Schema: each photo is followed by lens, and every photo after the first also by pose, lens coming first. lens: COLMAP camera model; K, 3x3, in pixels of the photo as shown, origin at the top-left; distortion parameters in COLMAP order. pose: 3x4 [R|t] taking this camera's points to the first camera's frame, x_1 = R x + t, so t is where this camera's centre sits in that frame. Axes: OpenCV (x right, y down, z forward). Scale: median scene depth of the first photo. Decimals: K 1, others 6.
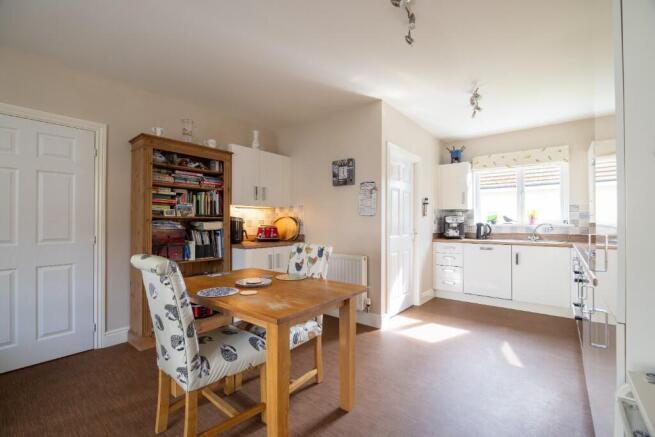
lens RADIAL K [[295.1, 0, 327.5], [0, 295.1, 218.5], [0, 0, 1]] dist [-0.001864, -0.000152]
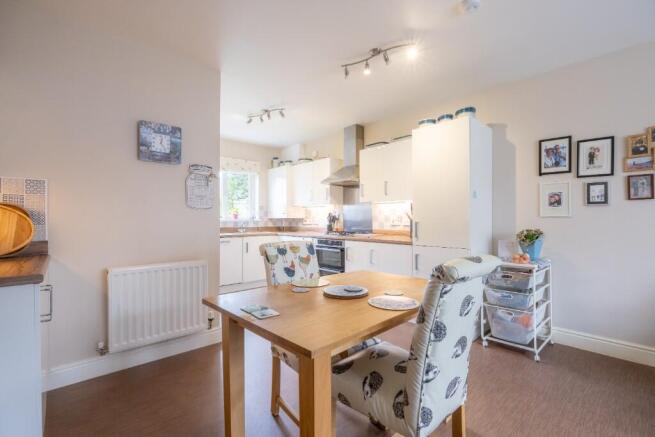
lens RADIAL K [[297.5, 0, 337.1], [0, 297.5, 219.3], [0, 0, 1]] dist [-0.000280, -0.000019]
pose [[0.118233, -0.000571, 0.992986, -0.533056], [-0.008231, 0.999965, 0.001555, 0.013475], [-0.992952, -0.008357, 0.118225, 0.481842]]
